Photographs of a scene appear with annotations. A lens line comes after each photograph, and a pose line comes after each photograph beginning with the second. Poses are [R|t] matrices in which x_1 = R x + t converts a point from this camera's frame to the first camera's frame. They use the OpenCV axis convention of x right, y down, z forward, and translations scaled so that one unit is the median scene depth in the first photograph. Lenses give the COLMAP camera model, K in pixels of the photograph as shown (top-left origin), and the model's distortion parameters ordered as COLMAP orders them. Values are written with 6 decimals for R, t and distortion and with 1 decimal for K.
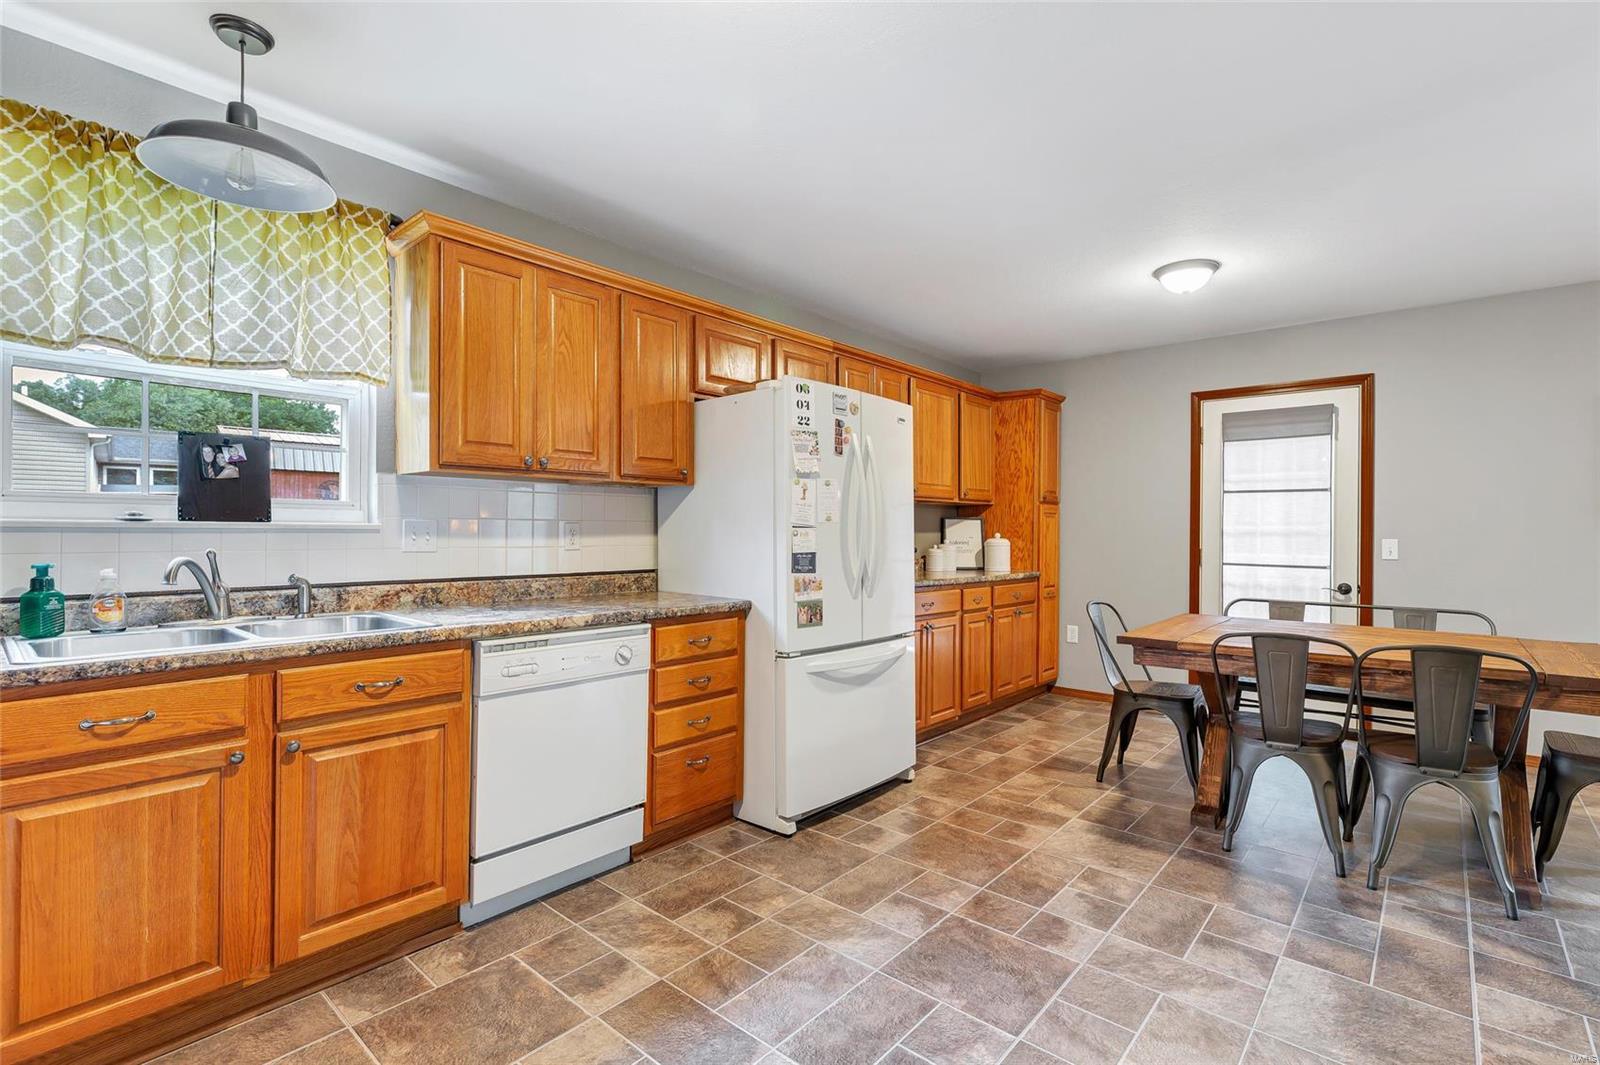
lens RADIAL K [[735.6, 0, 793.3], [0, 735.6, 531.3], [0, 0, 1]] dist [0.005658, 0.000964]
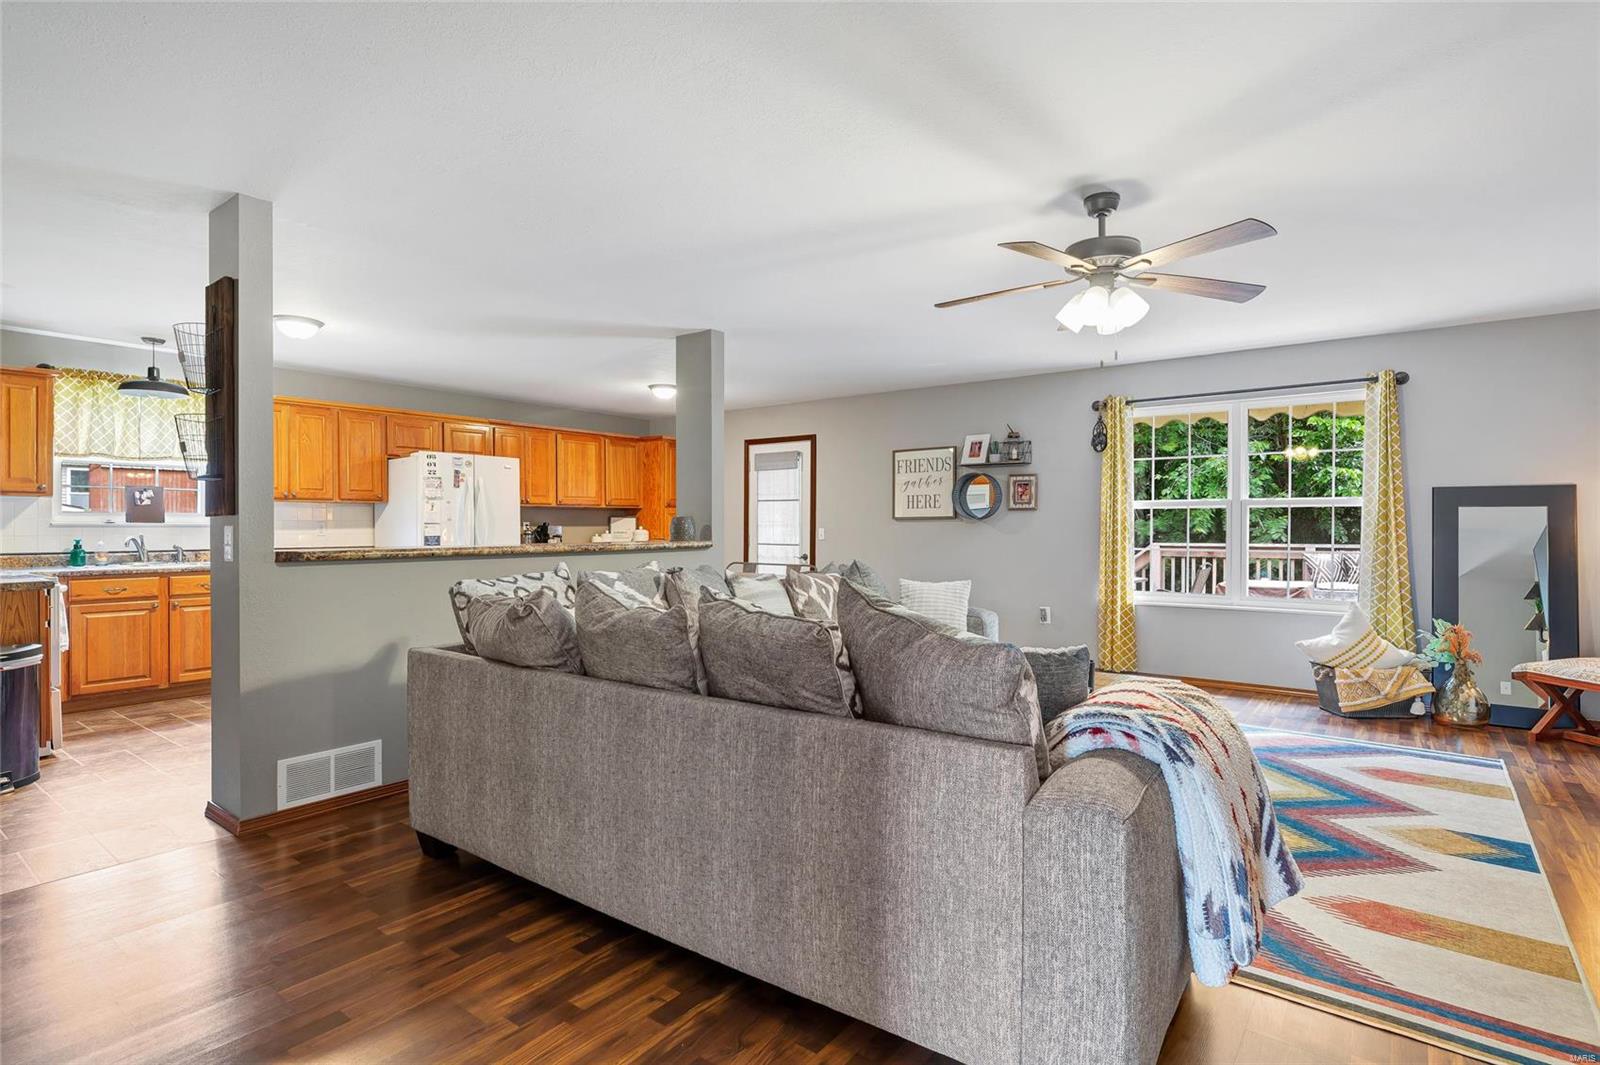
lens RADIAL K [[810.4, 0, 802.3], [0, 810.4, 530.7], [0, 0, 1]] dist [-0.000186, 0.001447]
pose [[0.997867, -0.006752, 0.064934, 1.144475], [0.006398, 0.999964, 0.005658, 0.010455], [-0.064970, -0.005231, 0.997873, -1.700391]]
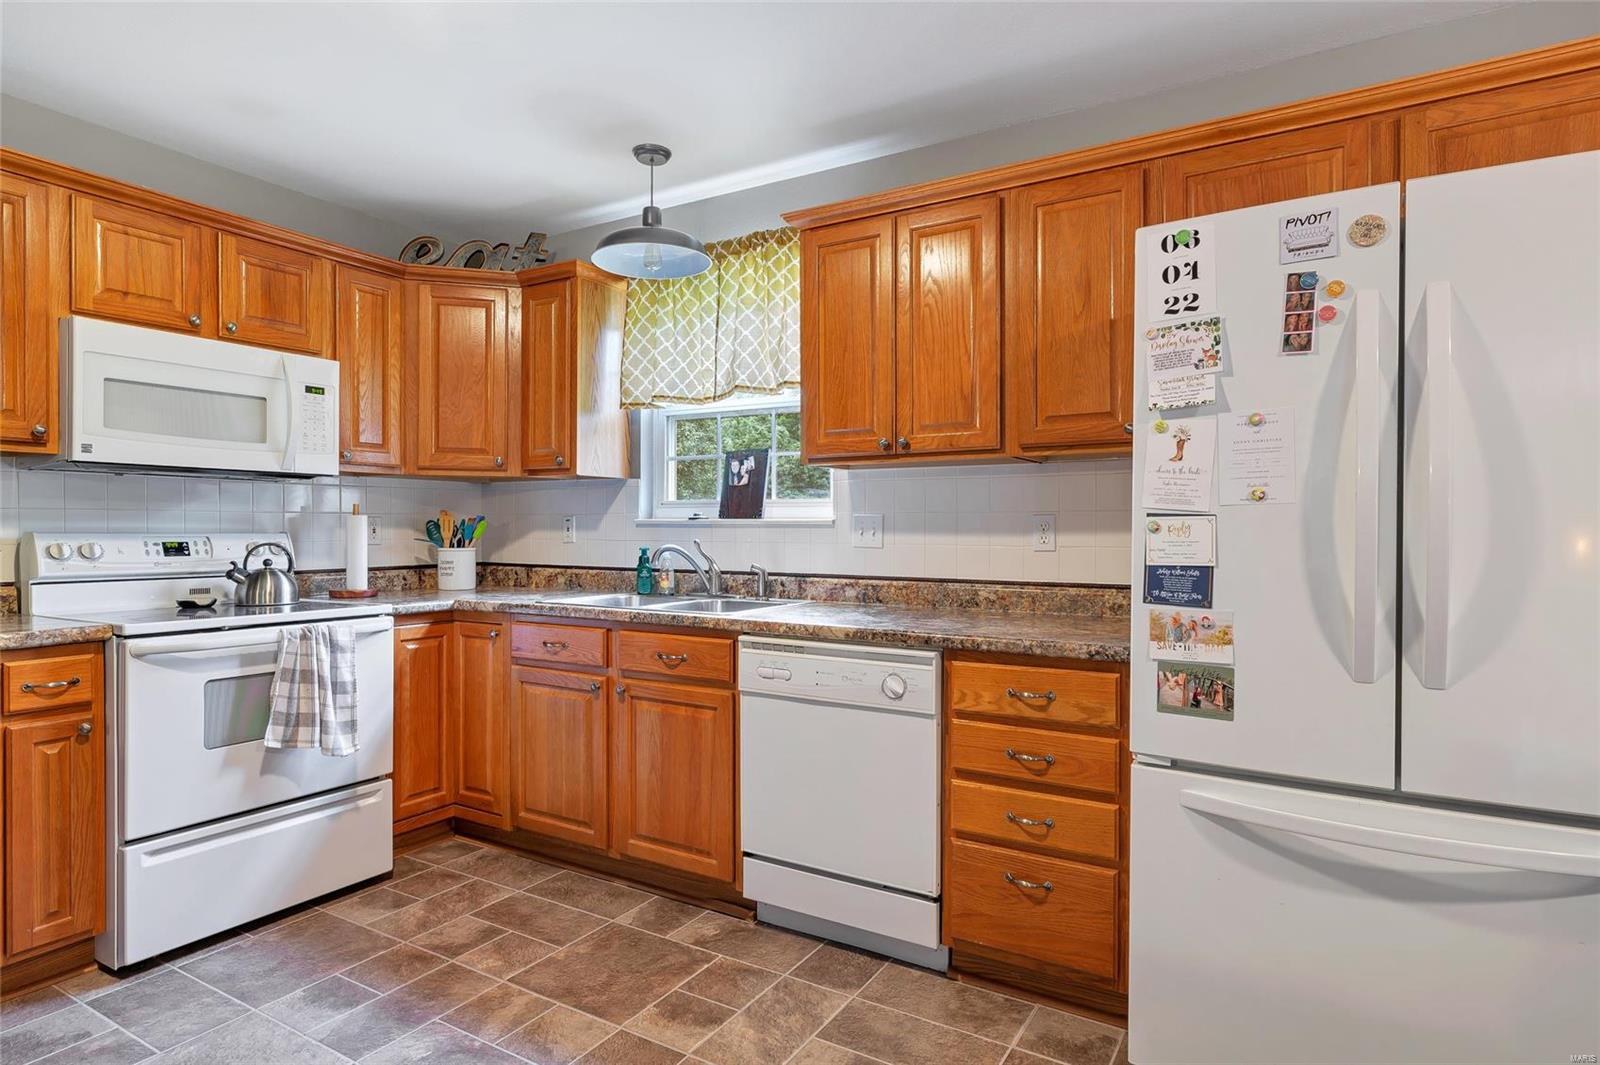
lens RADIAL K [[879.0, 0, 809.5], [0, 879.0, 531.8], [0, 0, 1]] dist [-0.002080, 0.002843]
pose [[0.179595, 0.000794, -0.983740, 0.708565], [-0.001134, 0.999999, 0.000600, 0.007450], [0.983740, 0.001007, 0.179596, 0.812082]]
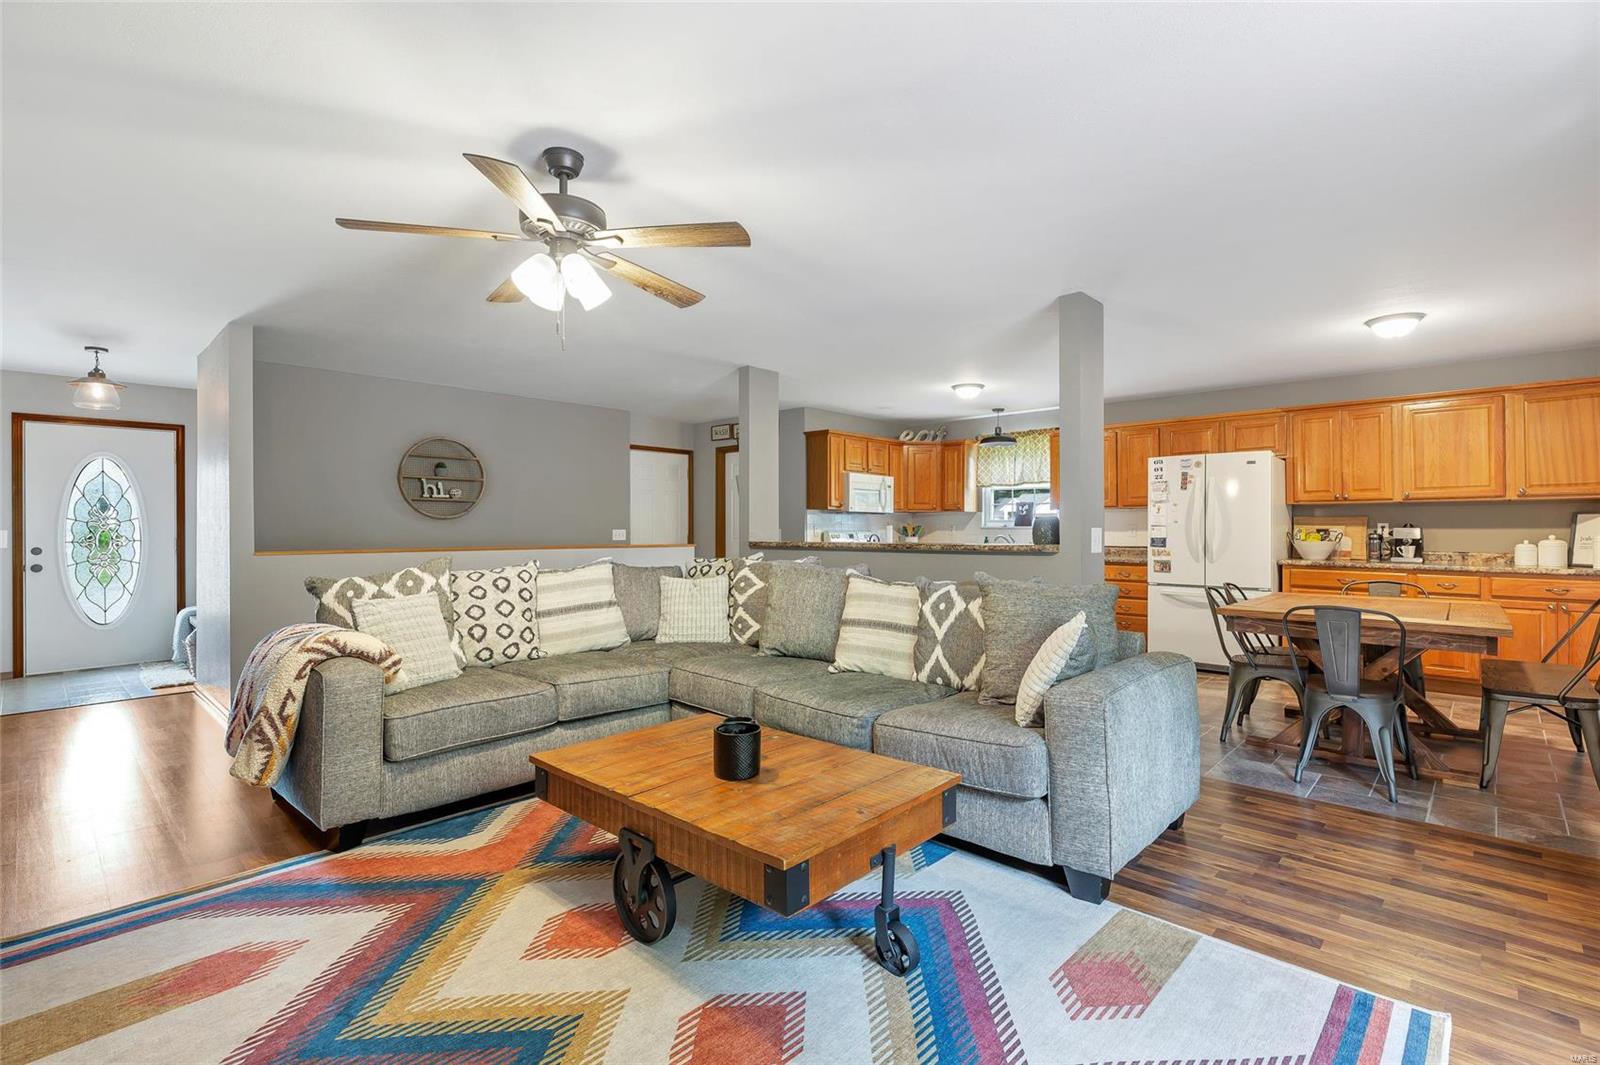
lens RADIAL K [[735.6, 0, 803.9], [0, 735.6, 522.1], [0, 0, 1]] dist [0.005658, 0.000964]
pose [[-0.038722, -0.015572, -0.999129, 2.796945], [-0.000497, 0.999879, -0.015564, 0.021268], [0.999250, -0.000106, -0.038725, 0.055790]]
